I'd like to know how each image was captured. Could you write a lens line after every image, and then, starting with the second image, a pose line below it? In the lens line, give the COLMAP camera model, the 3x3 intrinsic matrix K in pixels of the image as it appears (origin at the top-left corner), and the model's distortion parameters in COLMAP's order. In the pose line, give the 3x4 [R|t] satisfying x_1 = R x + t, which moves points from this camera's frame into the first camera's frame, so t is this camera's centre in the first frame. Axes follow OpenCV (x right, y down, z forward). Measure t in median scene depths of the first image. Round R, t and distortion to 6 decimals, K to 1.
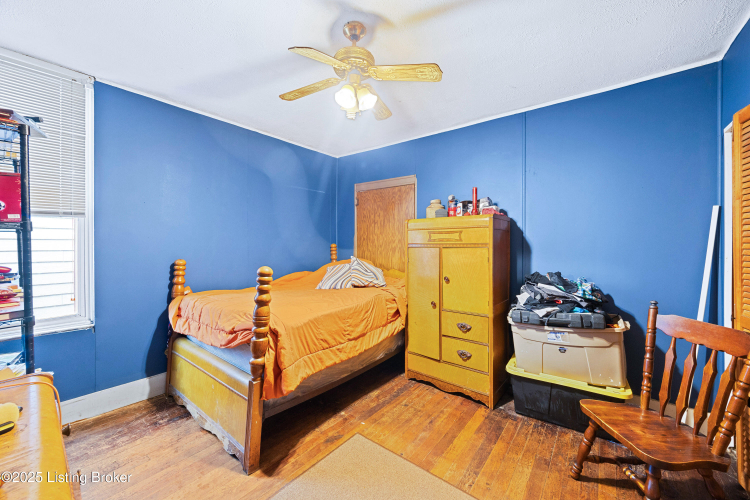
lens RADIAL K [[291.7, 0, 376.6], [0, 291.7, 246.8], [0, 0, 1]] dist [-0.001491, -0.000017]
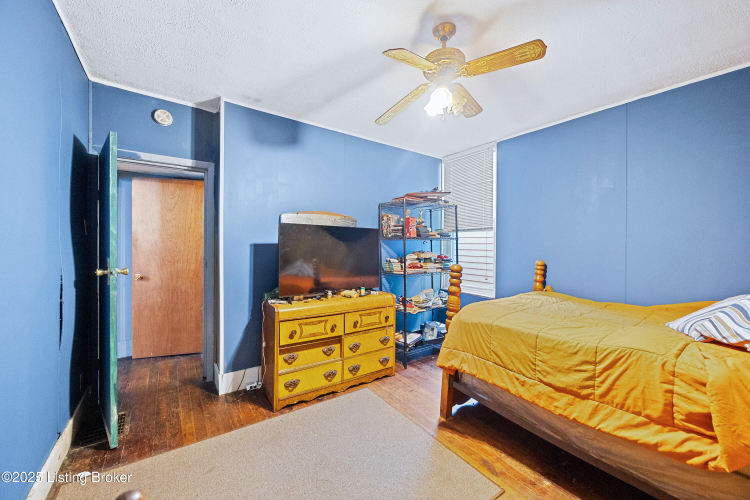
lens RADIAL K [[291.7, 0, 375.4], [0, 291.7, 246.1], [0, 0, 1]] dist [-0.001491, -0.000017]
pose [[-0.293622, -0.000078, -0.955922, 0.730684], [-0.017920, 0.999825, 0.005422, -0.008588], [0.955754, 0.018723, -0.293572, 0.839049]]
